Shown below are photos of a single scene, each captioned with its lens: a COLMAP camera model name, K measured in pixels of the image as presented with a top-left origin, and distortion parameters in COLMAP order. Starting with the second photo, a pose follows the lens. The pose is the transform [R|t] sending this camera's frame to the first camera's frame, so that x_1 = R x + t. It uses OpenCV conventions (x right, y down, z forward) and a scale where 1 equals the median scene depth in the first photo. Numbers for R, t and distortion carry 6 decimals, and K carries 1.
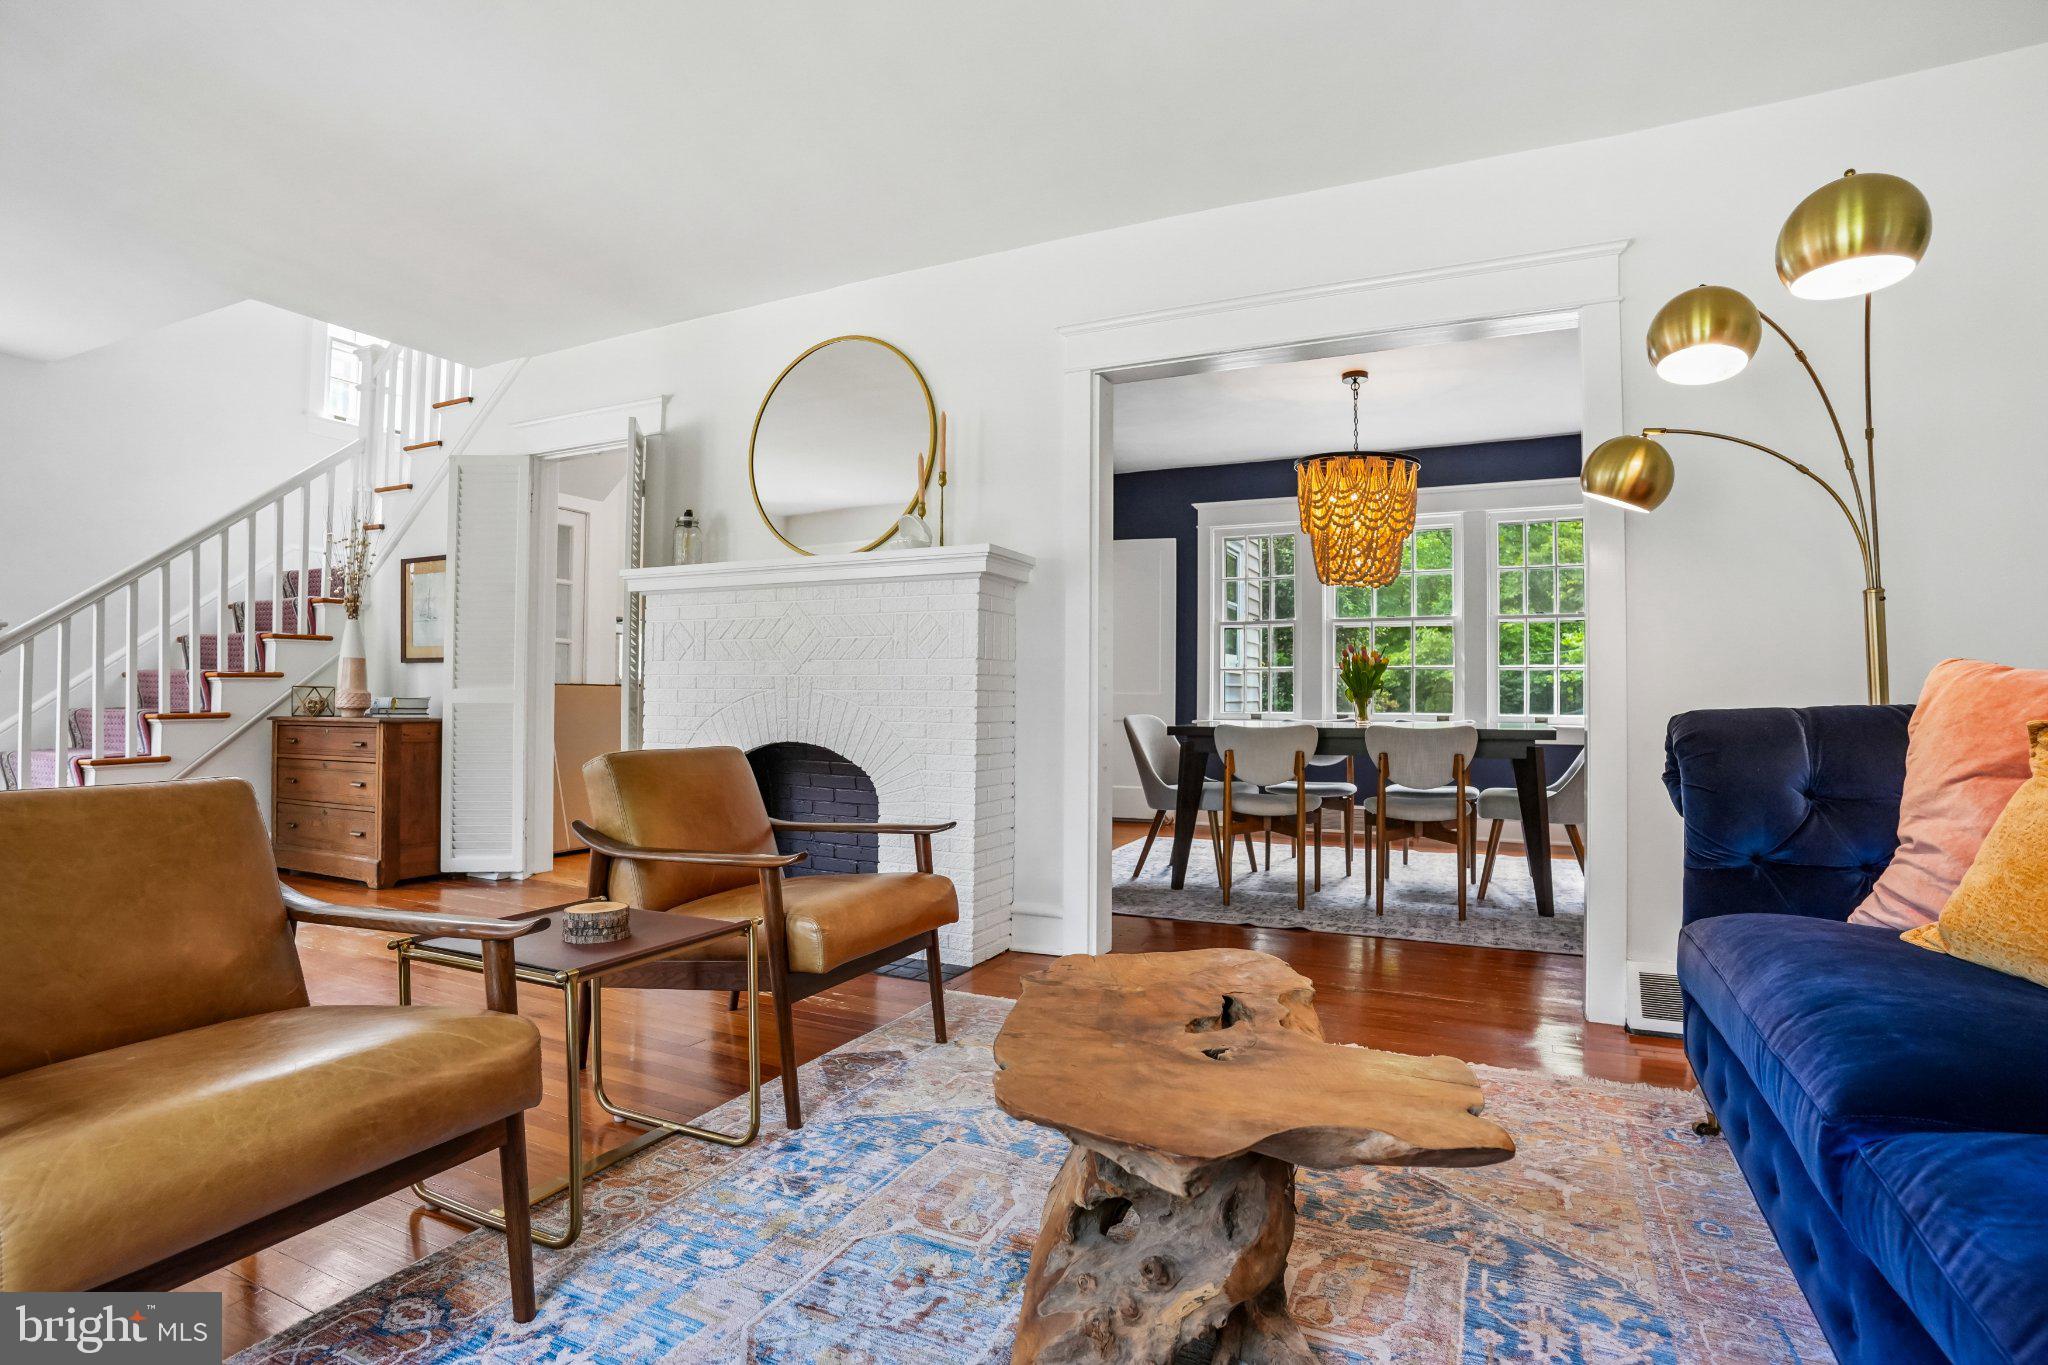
lens RADIAL K [[1005.2, 0, 1019.9], [0, 1005.2, 676.2], [0, 0, 1]] dist [-0.075437, 0.034789]
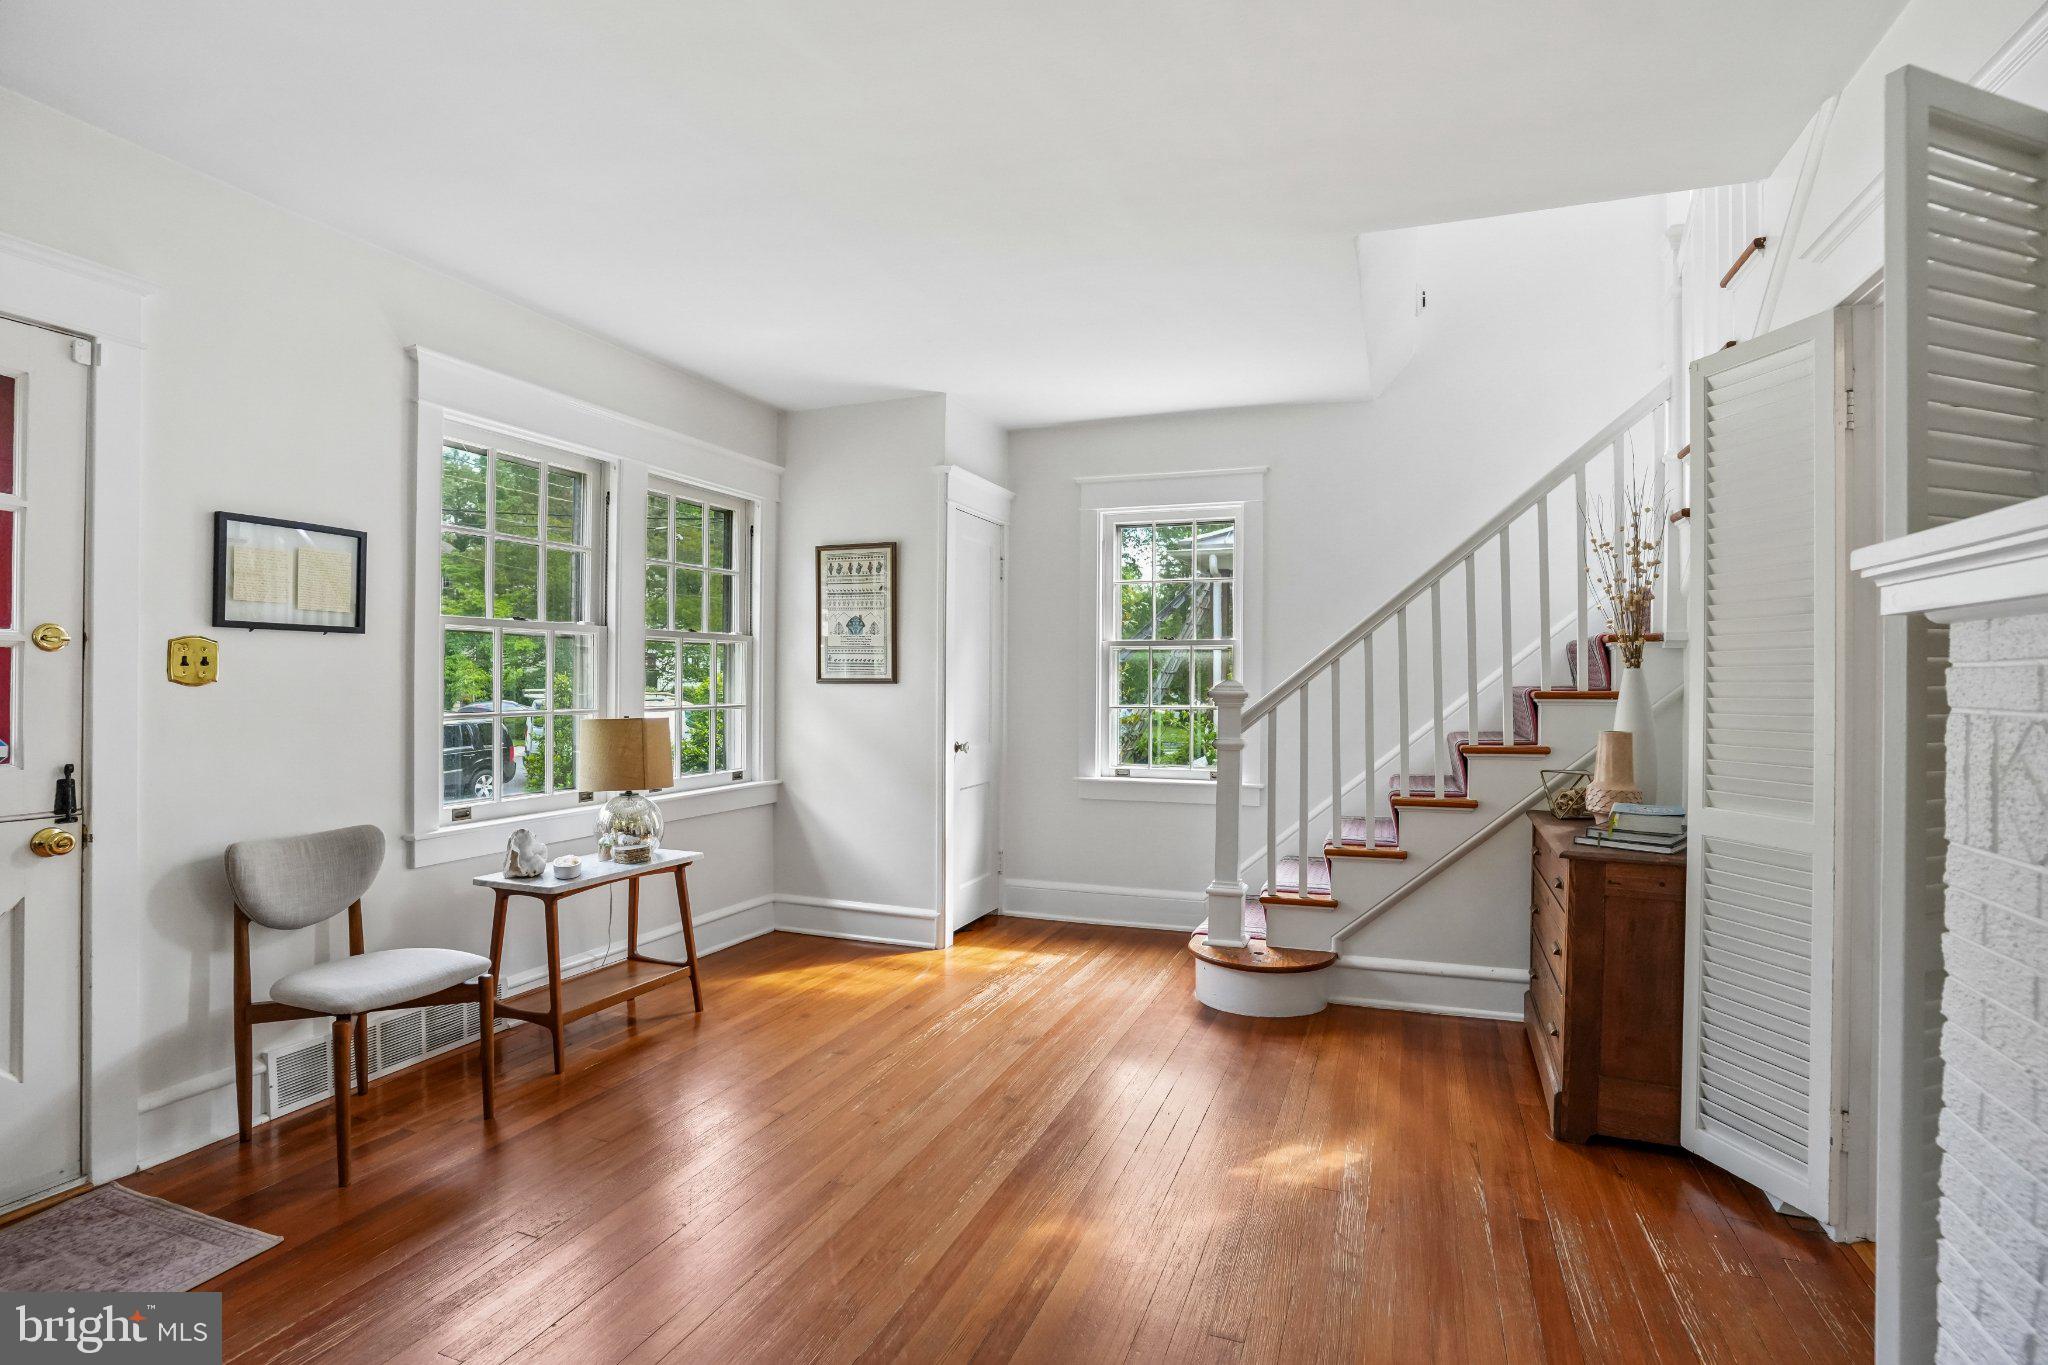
lens RADIAL K [[1005.2, 0, 1019.9], [0, 1005.2, 676.2], [0, 0, 1]] dist [-0.075437, 0.034789]
pose [[0.089759, -0.009525, -0.995918, -0.096627], [0.009594, 0.999916, -0.008698, -0.057064], [0.995917, -0.008774, 0.089843, 0.613436]]
